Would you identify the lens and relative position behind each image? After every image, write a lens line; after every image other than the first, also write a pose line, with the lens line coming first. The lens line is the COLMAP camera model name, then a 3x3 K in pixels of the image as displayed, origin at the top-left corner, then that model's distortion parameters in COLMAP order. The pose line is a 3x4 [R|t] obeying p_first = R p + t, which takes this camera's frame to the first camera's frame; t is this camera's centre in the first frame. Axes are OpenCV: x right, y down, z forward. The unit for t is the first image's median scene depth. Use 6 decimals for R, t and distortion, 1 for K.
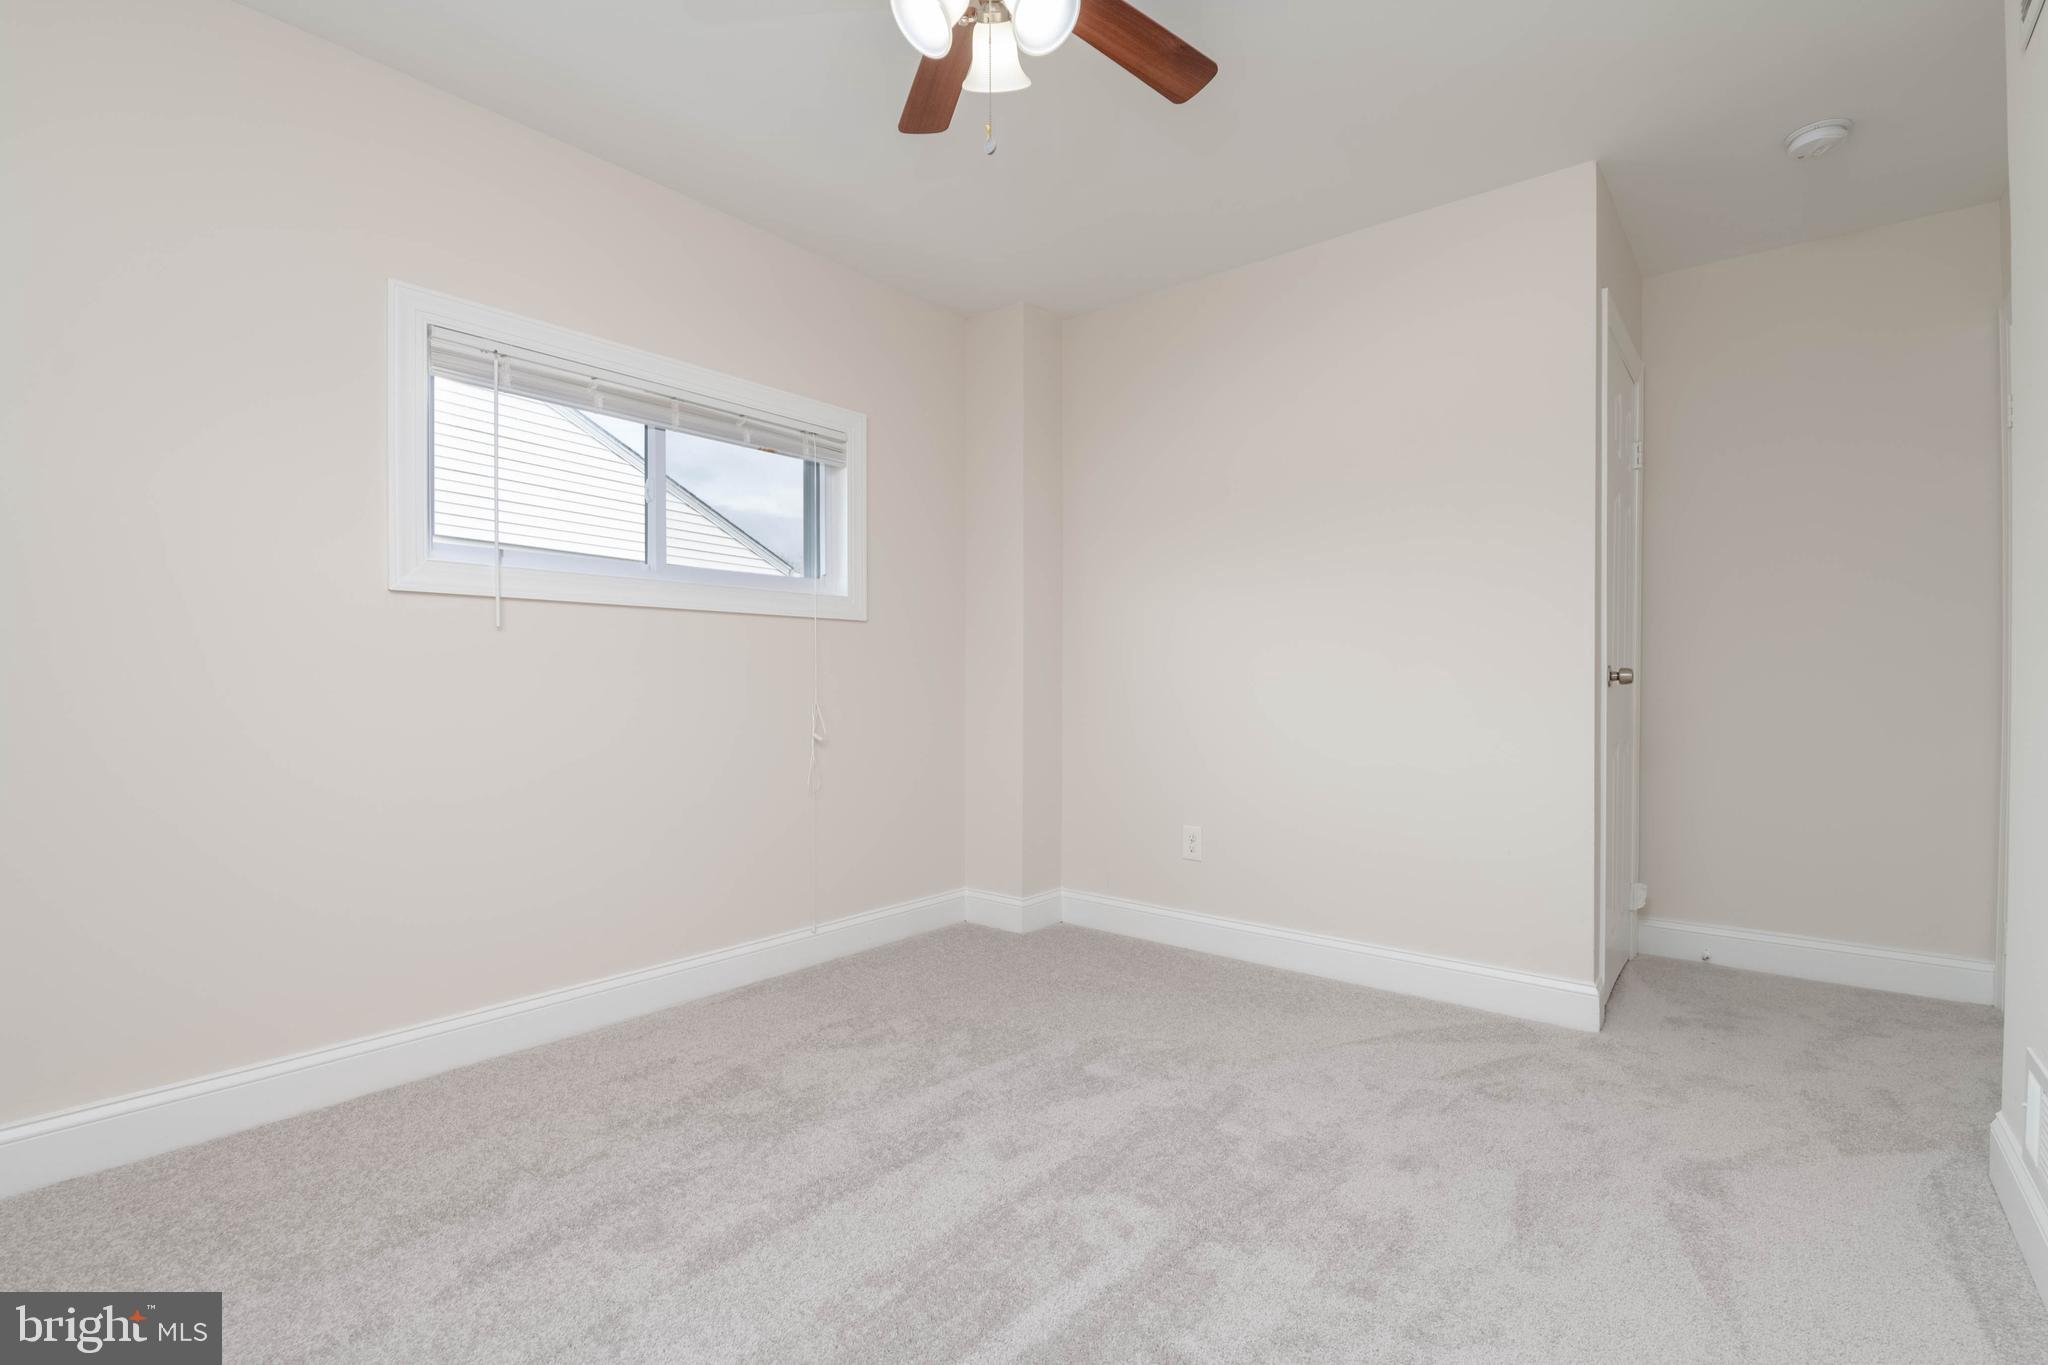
lens RADIAL K [[930.1, 0, 1032.6], [0, 930.1, 688.4], [0, 0, 1]] dist [0.005586, -0.006730]
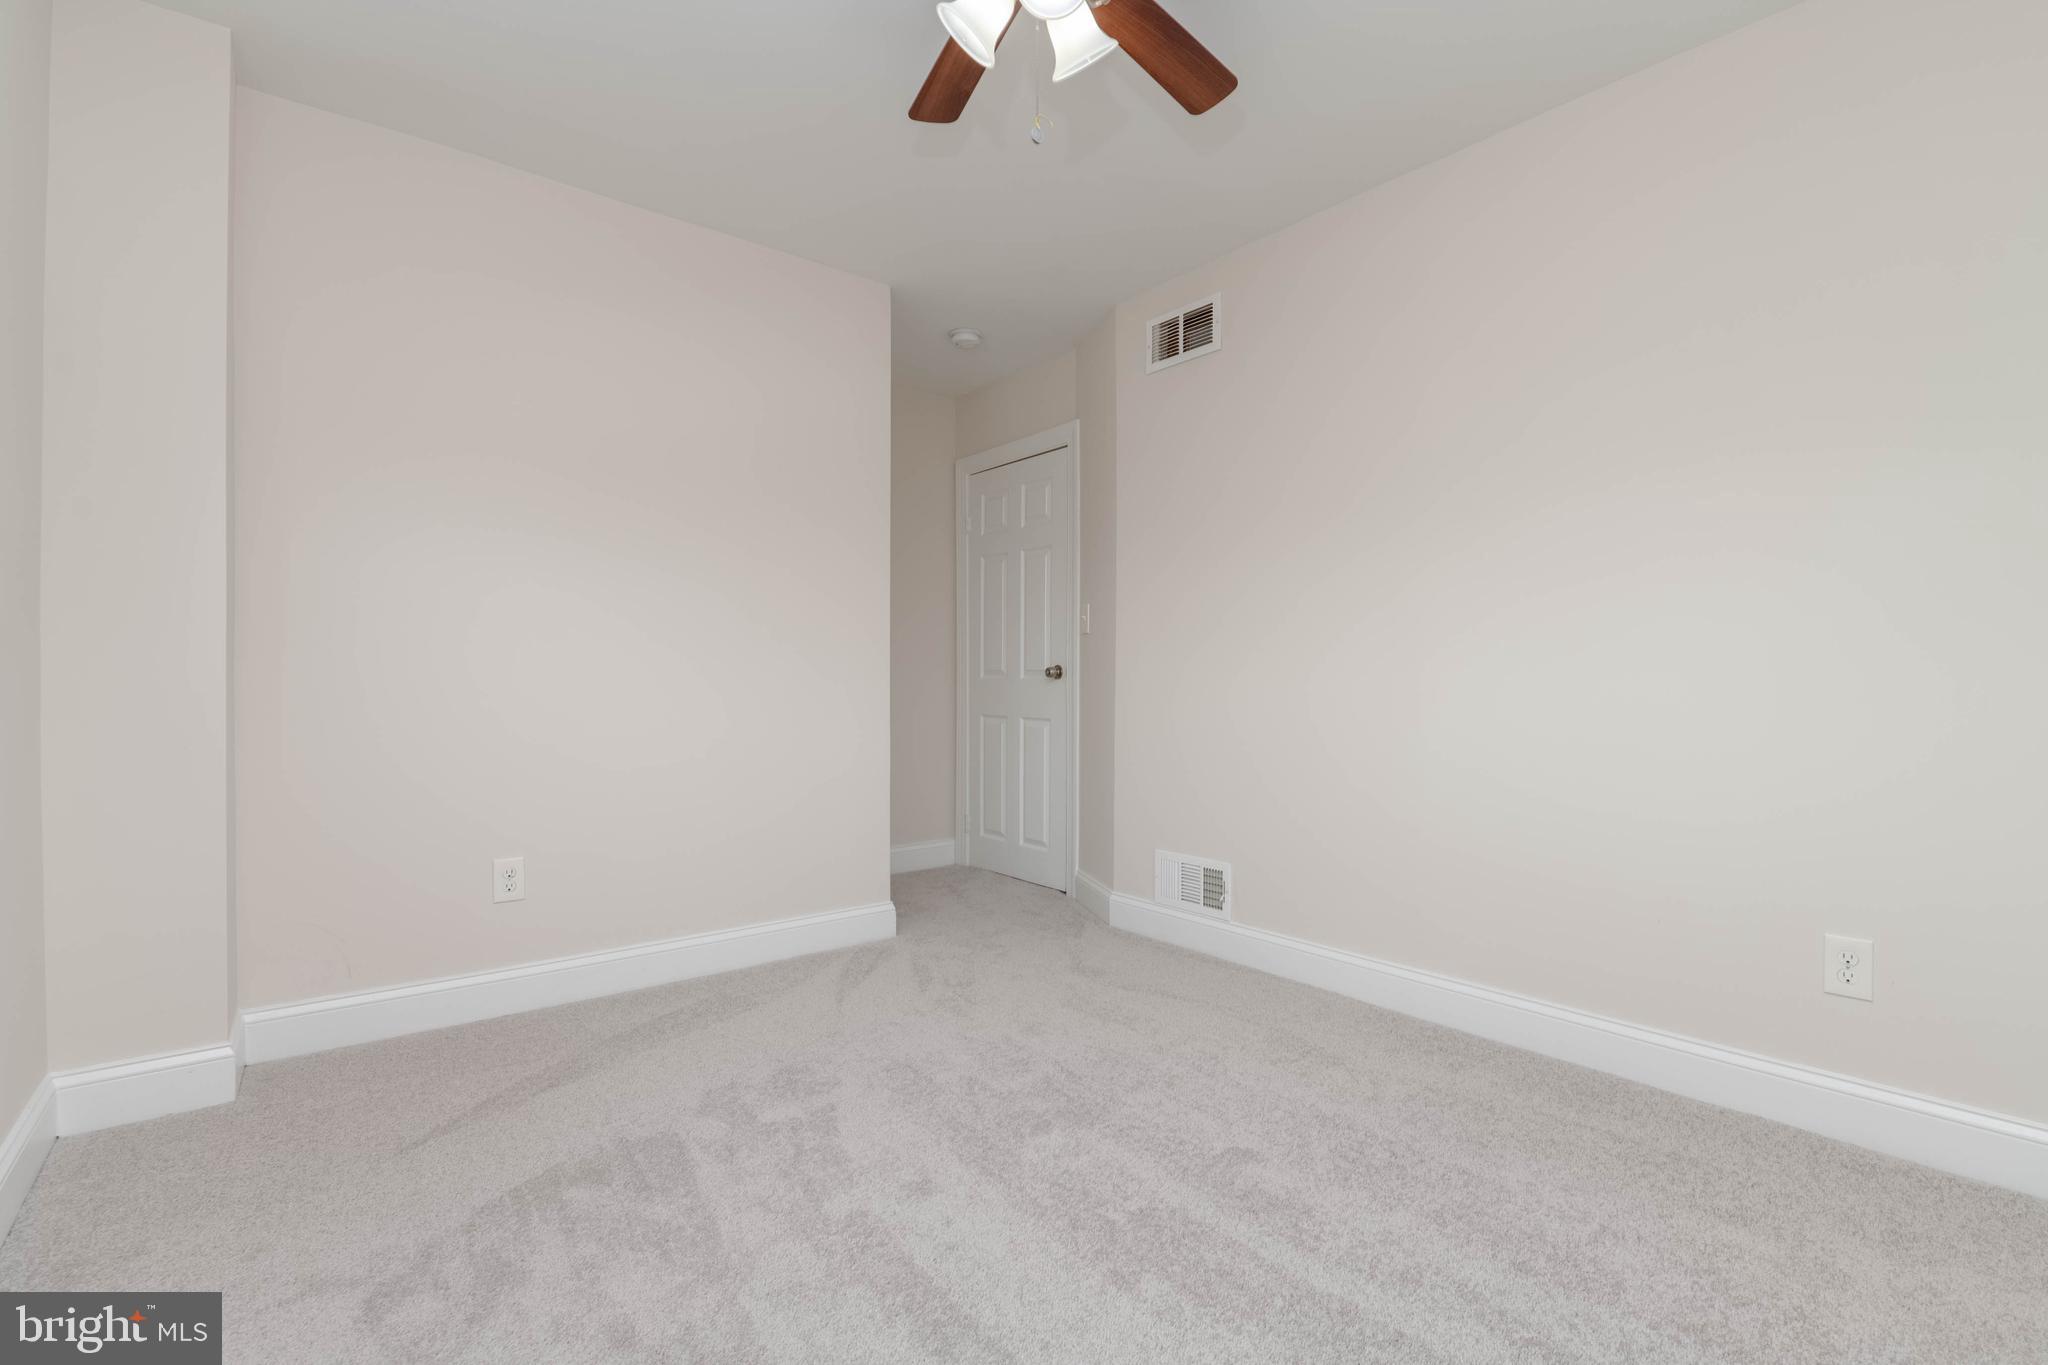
lens RADIAL K [[930.1, 0, 1032.6], [0, 930.1, 688.4], [0, 0, 1]] dist [0.005586, -0.006730]
pose [[0.200054, -0.011342, 0.979719, -0.698620], [0.004696, 0.999933, 0.010617, -0.003633], [-0.979774, 0.002477, 0.200094, 0.552566]]
